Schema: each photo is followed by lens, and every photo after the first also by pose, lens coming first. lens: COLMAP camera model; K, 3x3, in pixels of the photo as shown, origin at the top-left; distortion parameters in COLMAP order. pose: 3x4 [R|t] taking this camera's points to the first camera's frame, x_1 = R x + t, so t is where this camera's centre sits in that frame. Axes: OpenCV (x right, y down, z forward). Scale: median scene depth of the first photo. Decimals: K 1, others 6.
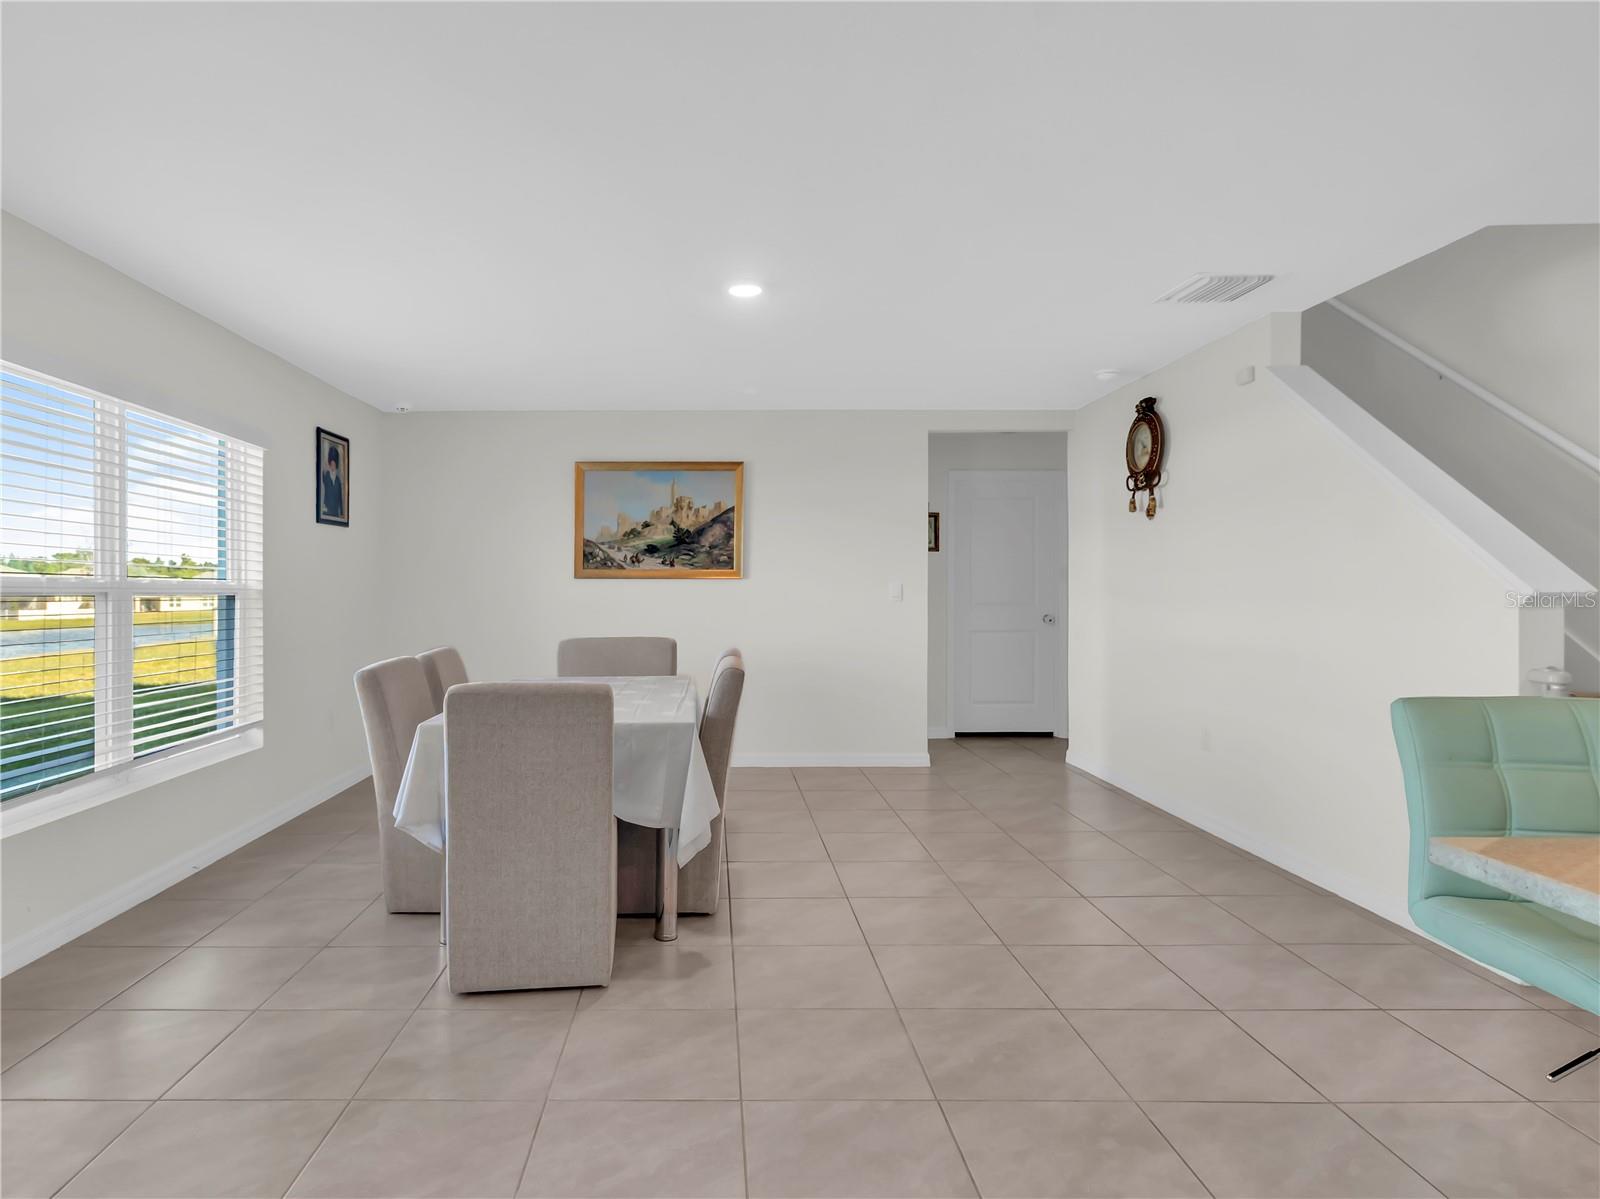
lens RADIAL K [[880.7, 0, 719.9], [0, 880.7, 584.5], [0, 0, 1]] dist [-0.004532, -0.000747]
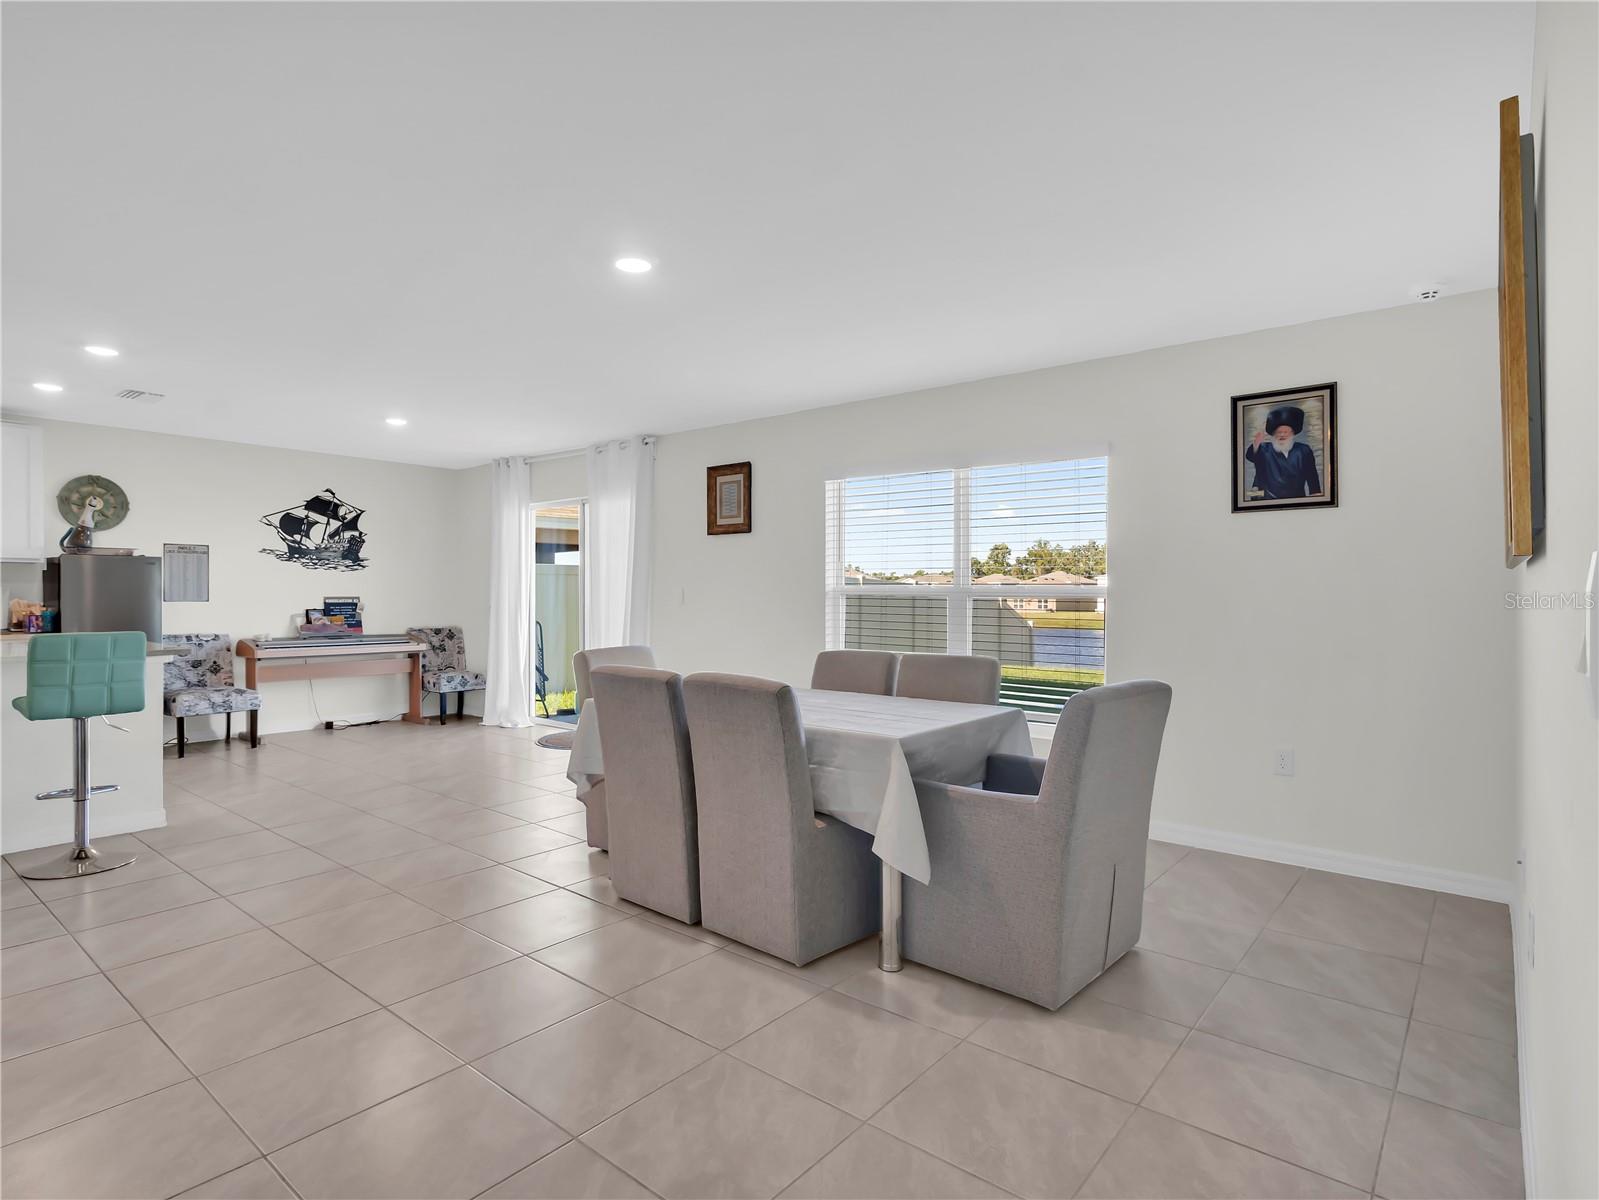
lens RADIAL K [[843.1, 0, 795.6], [0, 843.1, 604.1], [0, 0, 1]] dist [-0.000414, 0.000488]
pose [[-0.638518, 0.009465, -0.769549, 0.349921], [0.002082, 0.999942, 0.010571, 0.005642], [0.769604, 0.005147, -0.638501, 0.993395]]
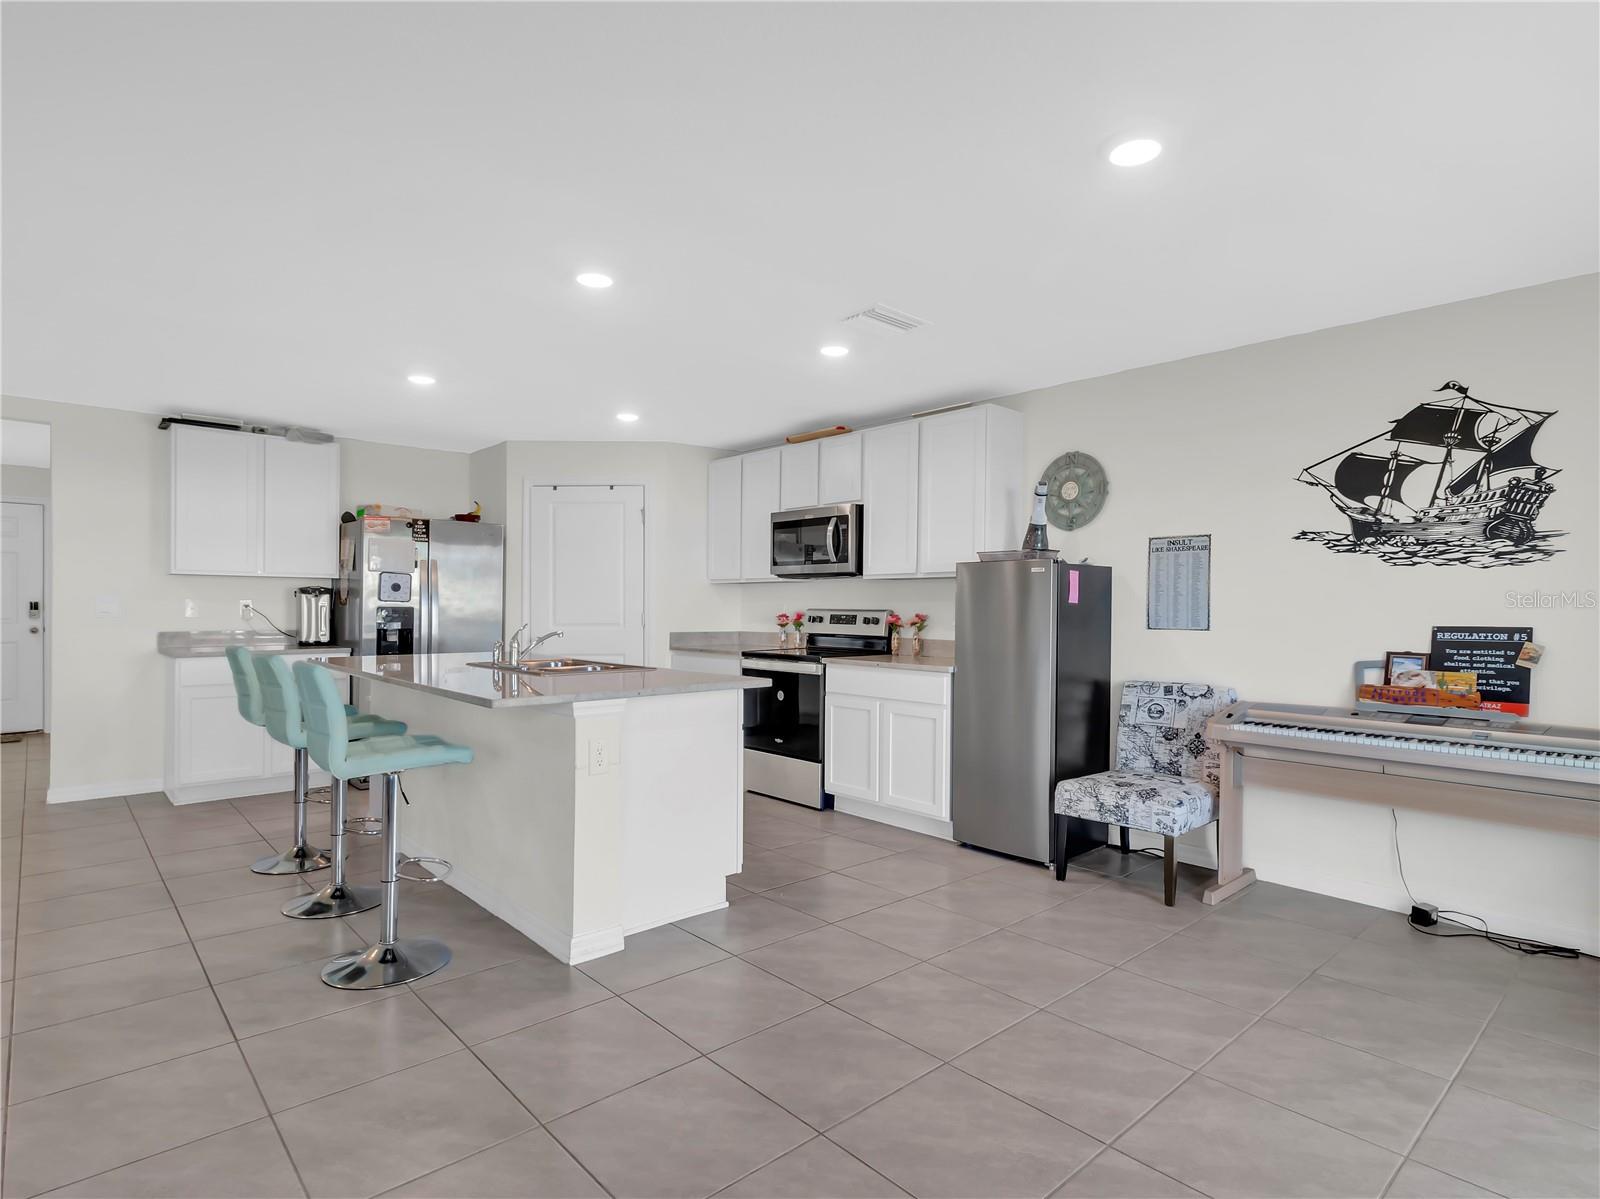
lens RADIAL K [[861.5, 0, 807.2], [0, 861.5, 610.5], [0, 0, 1]] dist [0.002268, 0.000985]
pose [[-0.669302, -0.005672, 0.742969, -0.313755], [-0.010808, 0.999939, -0.002103, 0.001499], [-0.742912, -0.009438, -0.669323, 0.347283]]
